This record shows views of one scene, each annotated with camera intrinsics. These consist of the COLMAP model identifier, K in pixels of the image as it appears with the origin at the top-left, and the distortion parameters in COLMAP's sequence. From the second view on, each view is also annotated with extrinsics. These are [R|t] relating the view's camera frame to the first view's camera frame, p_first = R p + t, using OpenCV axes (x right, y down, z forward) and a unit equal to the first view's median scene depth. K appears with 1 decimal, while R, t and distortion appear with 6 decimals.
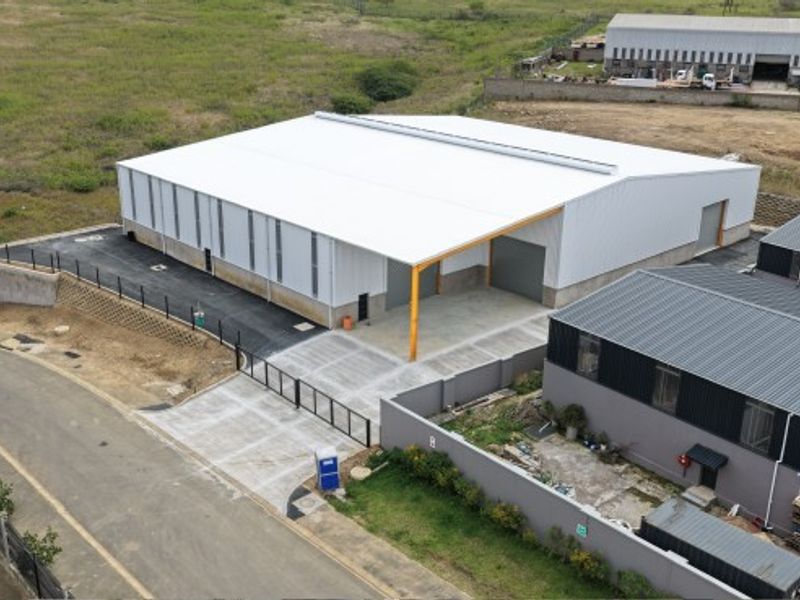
lens RADIAL K [[899.4, 0, 400.0], [0, 899.4, 300.0], [0, 0, 1]] dist [0.009612, -0.027313]
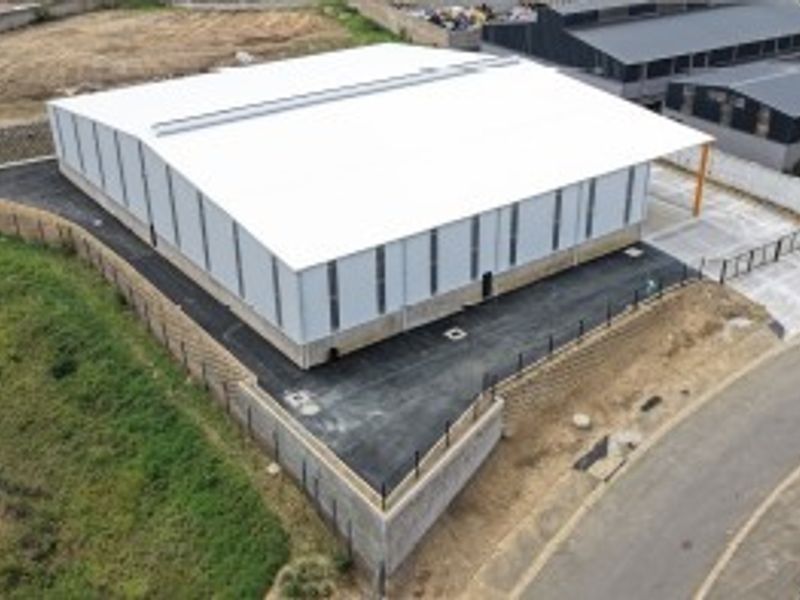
lens RADIAL K [[899.4, 0, 400.0], [0, 899.4, 300.0], [0, 0, 1]] dist [0.009612, -0.027313]
pose [[0.101692, -0.480060, 0.871322, -1.072398], [0.357793, 0.834902, 0.418237, -0.462262], [-0.928247, 0.269222, 0.256665, 0.950171]]
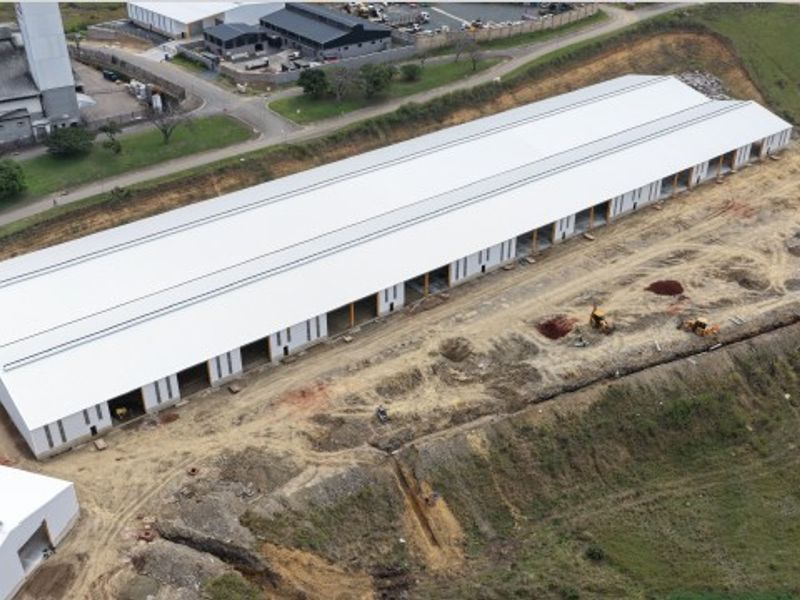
lens RADIAL K [[899.4, 0, 400.0], [0, 899.4, 300.0], [0, 0, 1]] dist [0.009612, -0.027313]
pose [[0.999823, -0.013531, -0.013040, 1.079804], [0.015860, 0.979794, 0.199378, 0.423432], [0.010079, -0.199550, 0.979836, -3.670173]]
